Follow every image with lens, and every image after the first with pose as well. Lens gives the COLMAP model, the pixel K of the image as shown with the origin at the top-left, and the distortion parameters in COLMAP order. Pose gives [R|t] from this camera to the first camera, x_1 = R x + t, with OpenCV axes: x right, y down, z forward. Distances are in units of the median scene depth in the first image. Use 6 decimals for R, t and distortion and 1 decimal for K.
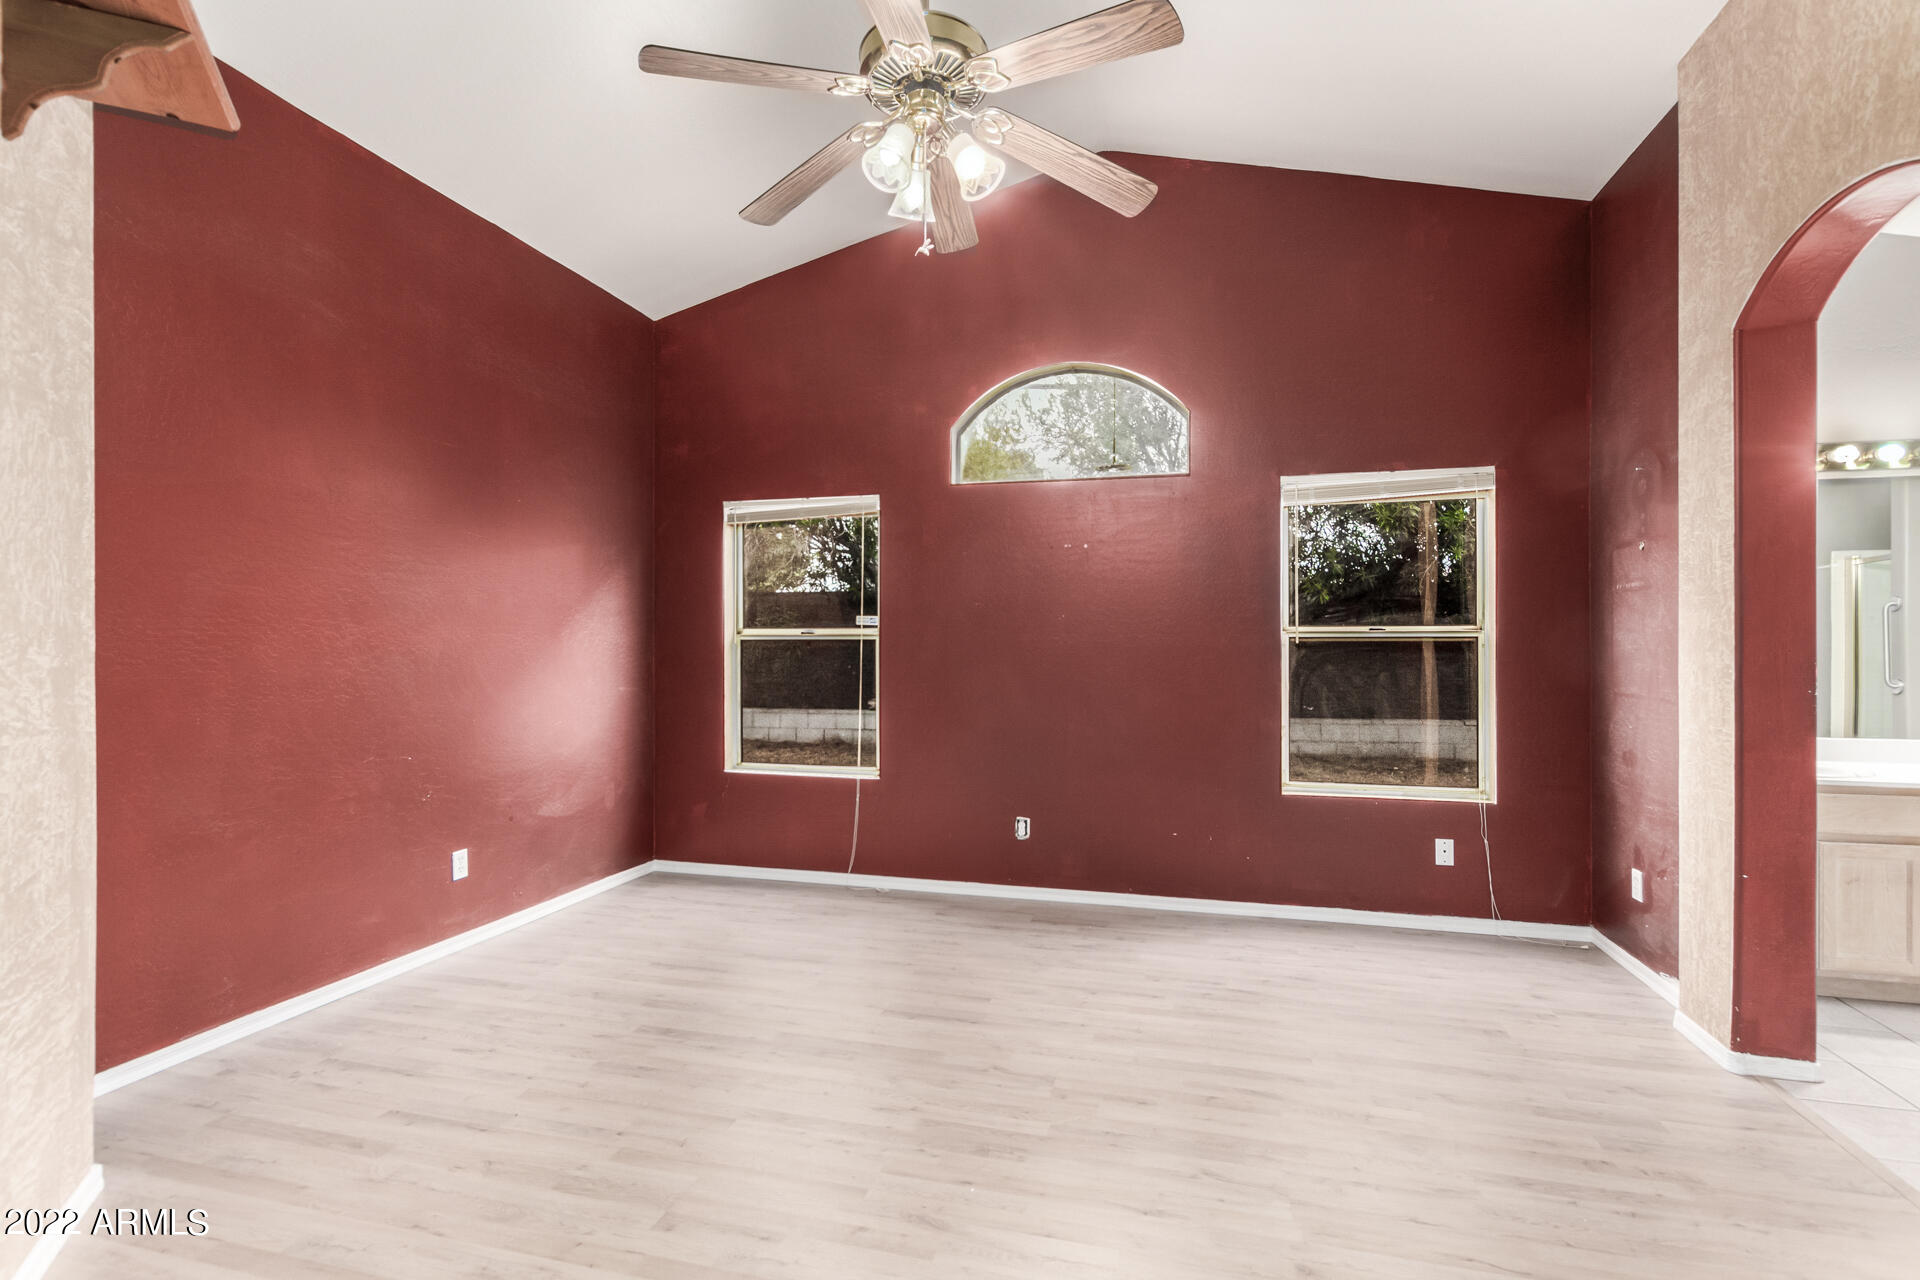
lens RADIAL K [[900.9, 0, 966.9], [0, 900.9, 643.0], [0, 0, 1]] dist [0.002882, -0.000444]
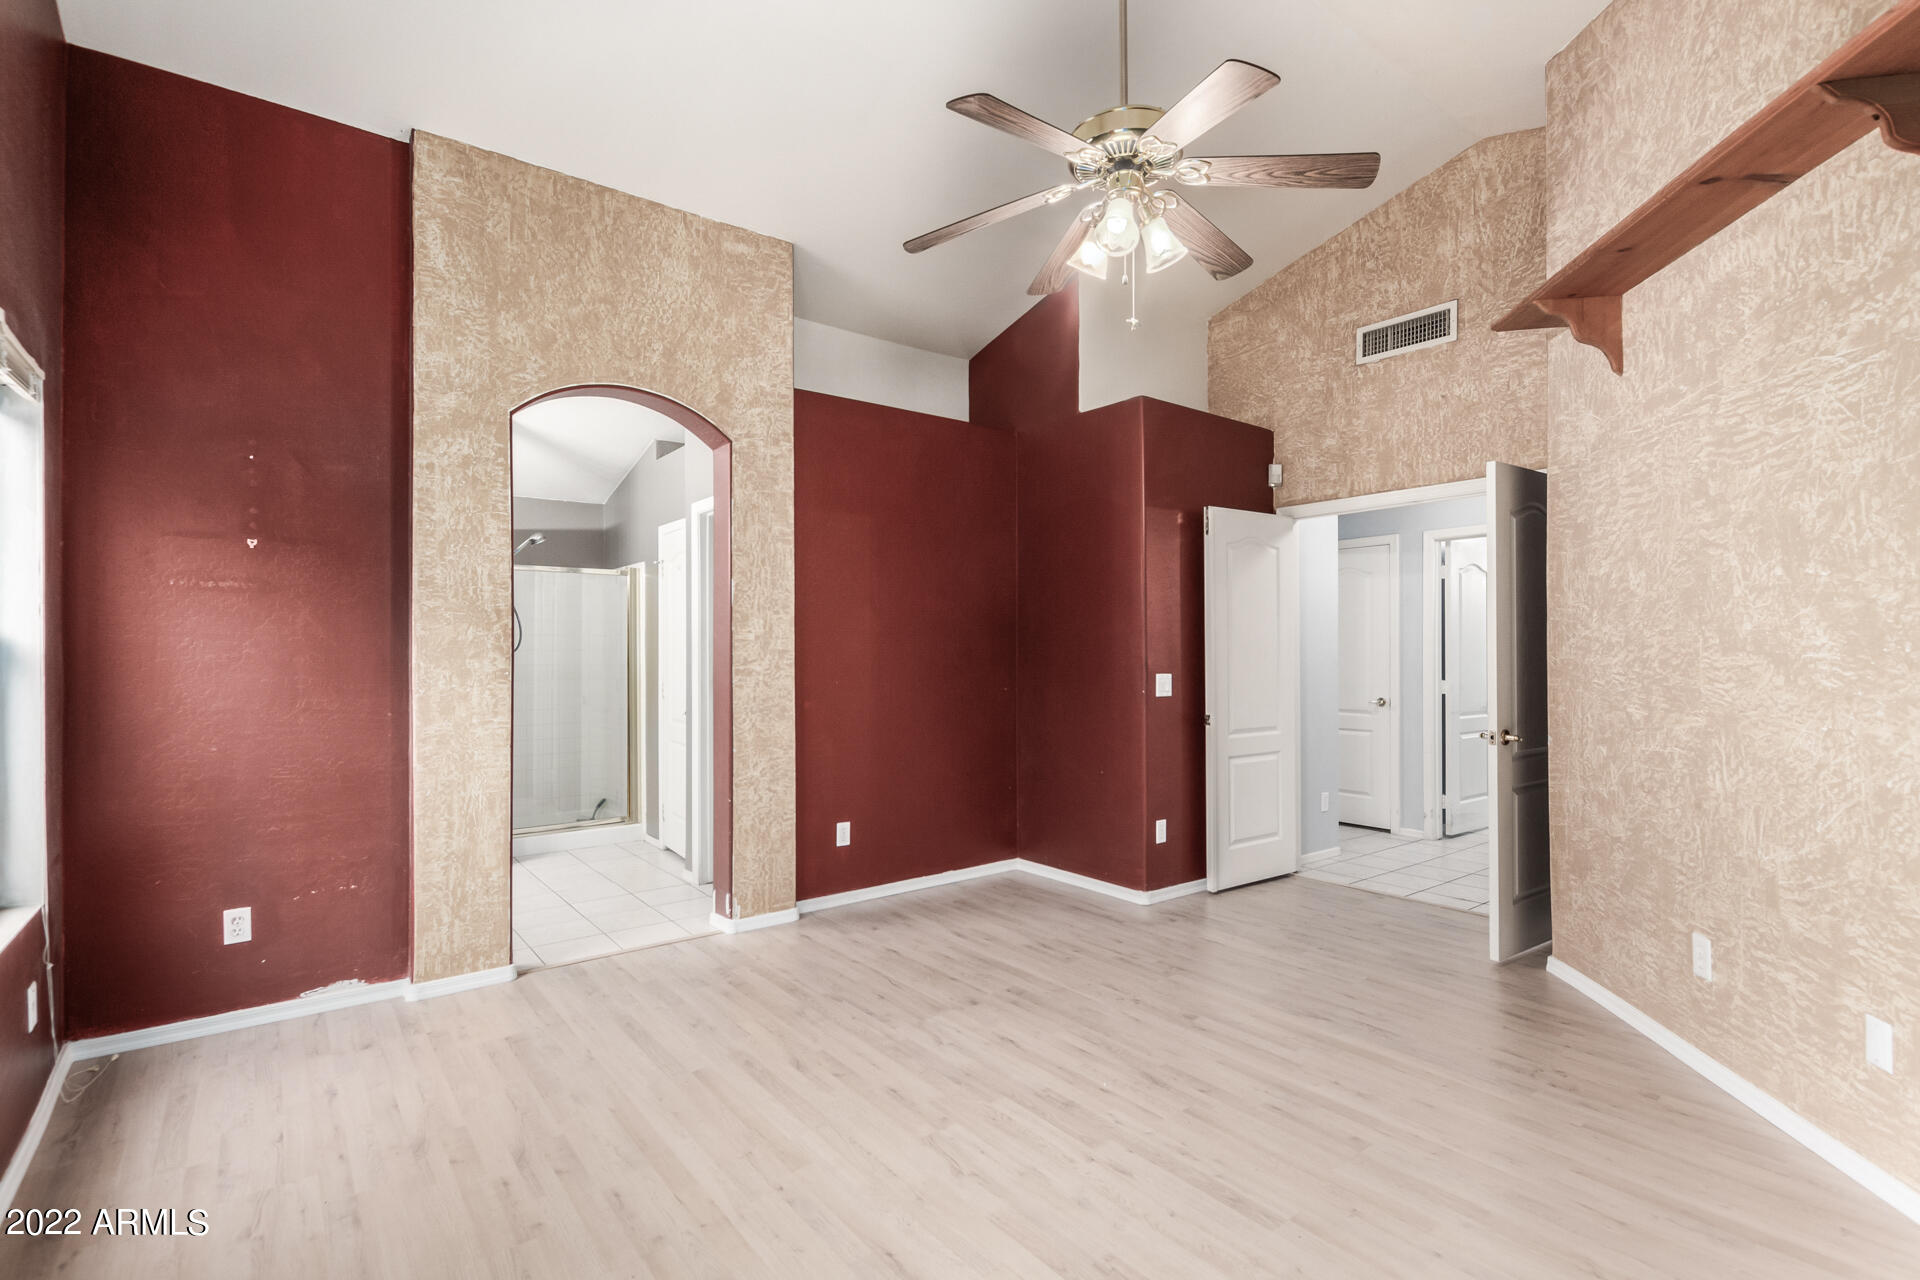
lens RADIAL K [[888.8, 0, 961.7], [0, 888.8, 658.1], [0, 0, 1]] dist [0.002366, -0.001143]
pose [[-0.789804, -0.000793, 0.613359, -0.463571], [0.000698, 0.999997, 0.002192, 0.005543], [-0.613359, 0.002159, -0.789801, 1.636340]]
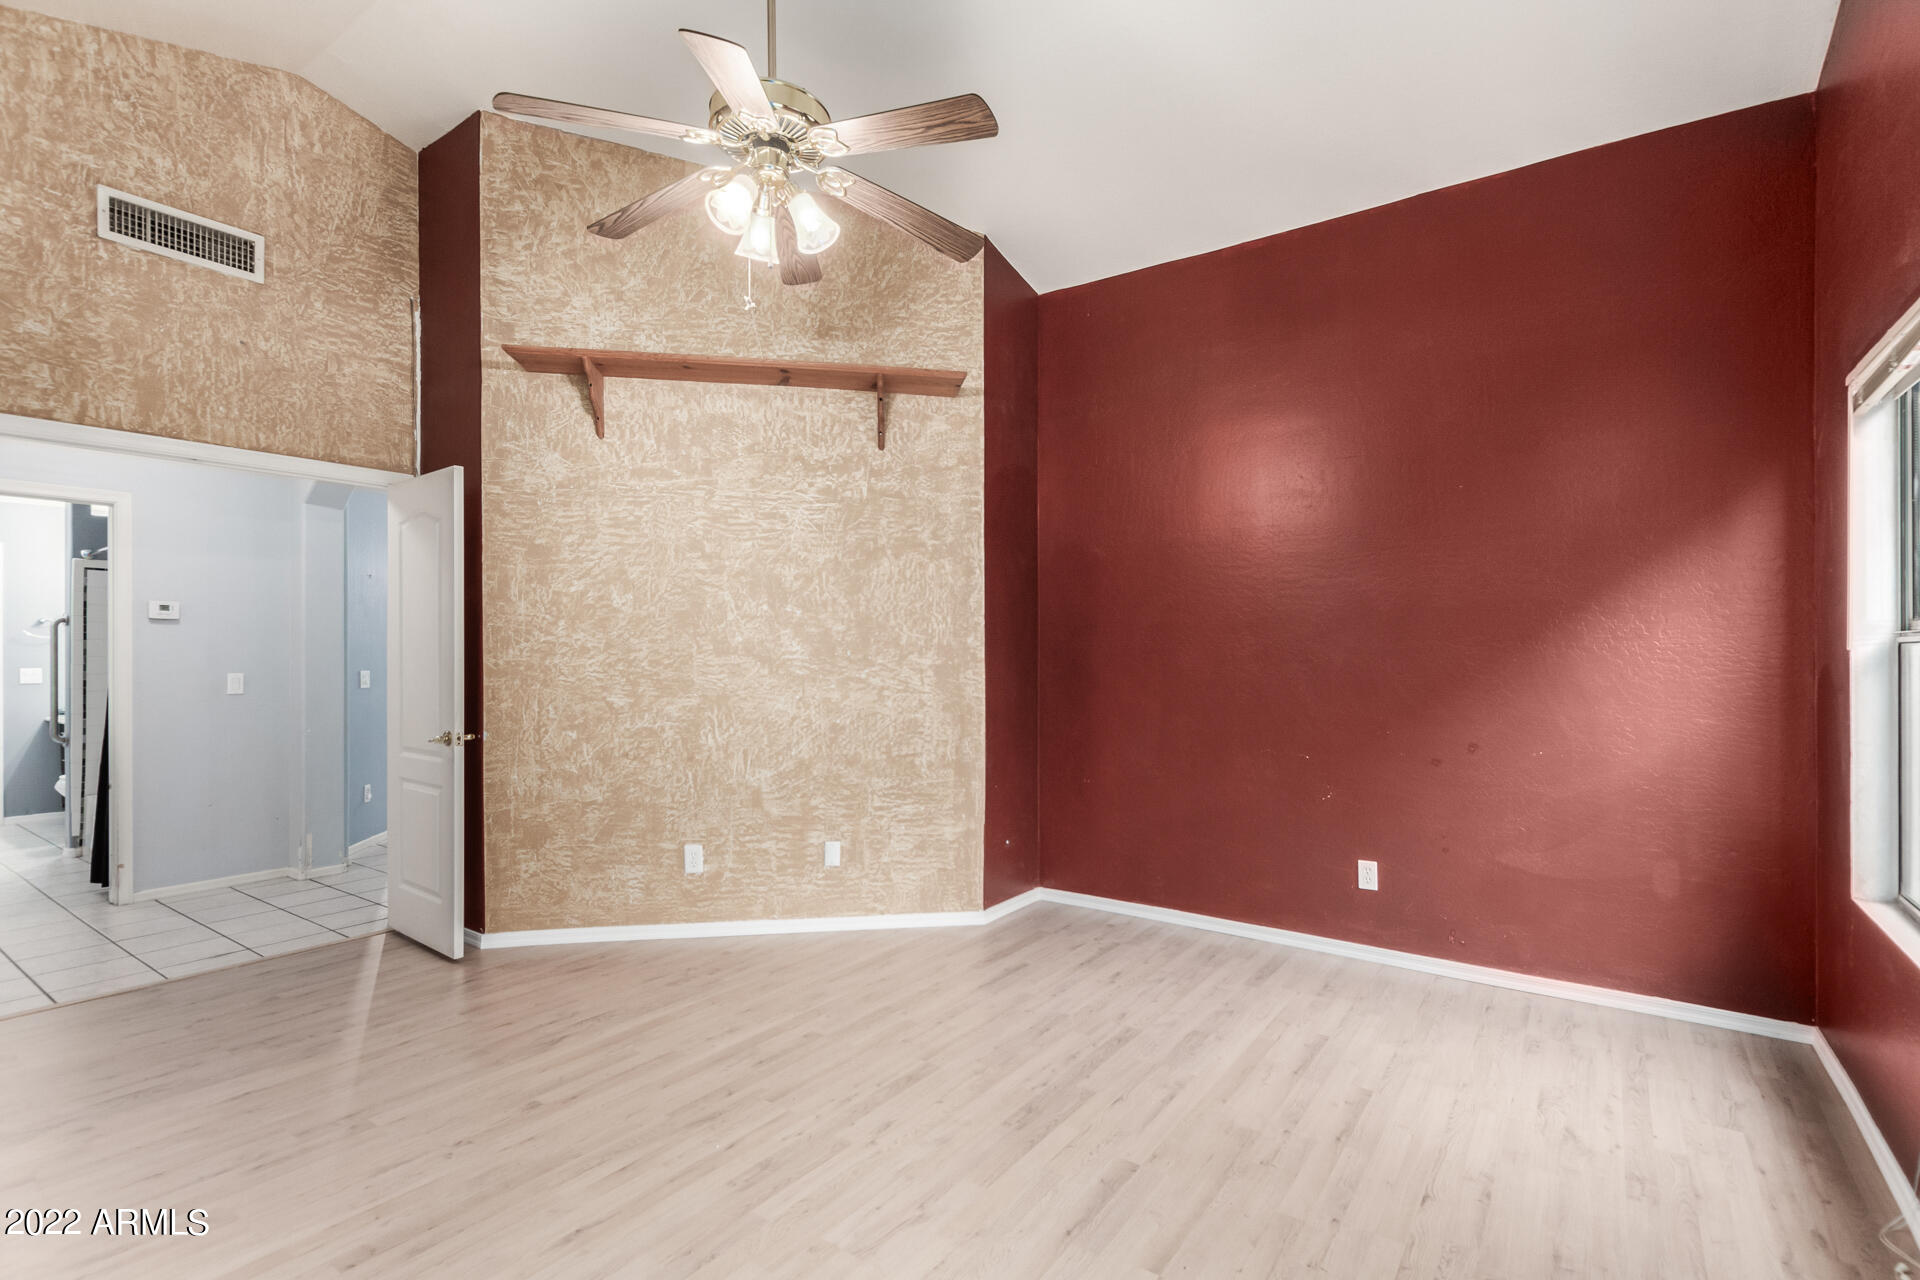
lens RADIAL K [[896.8, 0, 965.7], [0, 896.8, 661.1], [0, 0, 1]] dist [0.000987, -0.000085]
pose [[-0.361014, 0.007071, -0.932534, 0.714468], [0.003007, 0.999975, 0.006419, 0.003788], [0.932556, -0.000486, -0.361026, 1.307979]]
